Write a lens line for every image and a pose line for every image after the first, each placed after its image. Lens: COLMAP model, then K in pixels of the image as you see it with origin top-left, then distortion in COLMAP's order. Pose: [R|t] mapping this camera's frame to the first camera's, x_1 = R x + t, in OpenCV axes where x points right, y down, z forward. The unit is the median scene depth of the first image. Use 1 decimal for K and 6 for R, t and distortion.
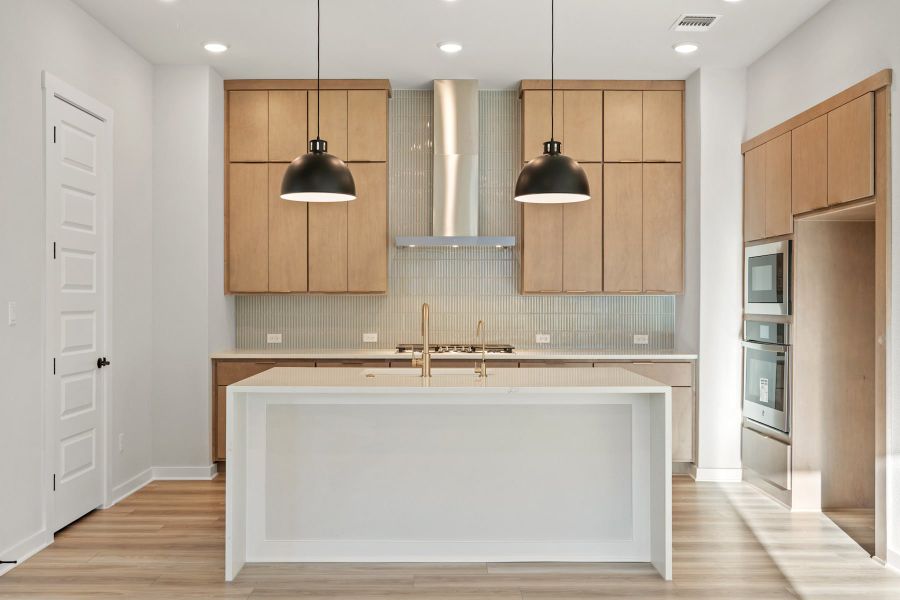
lens RADIAL K [[867.2, 0, 450.0], [0, 867.2, 300.0], [0, 0, 1]] dist [0.074890, 0.001445]
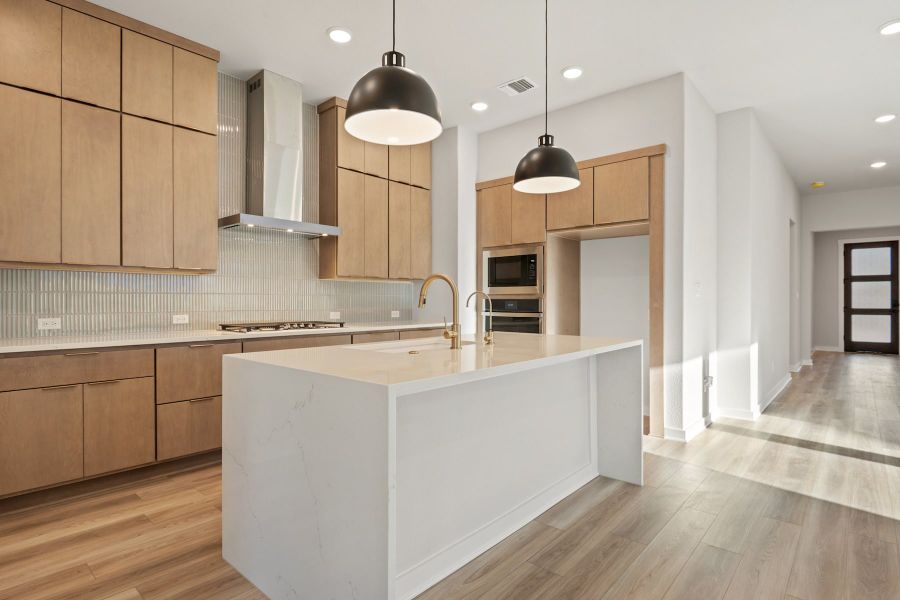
lens RADIAL K [[463.6, 0, 449.6], [0, 463.6, 304.2], [0, 0, 1]] dist [-0.000040, -0.000373]
pose [[0.668092, -0.007072, 0.744045, -0.289723], [0.001253, 0.999964, 0.008380, 0.024484], [-0.744078, -0.004666, 0.668077, 0.469851]]
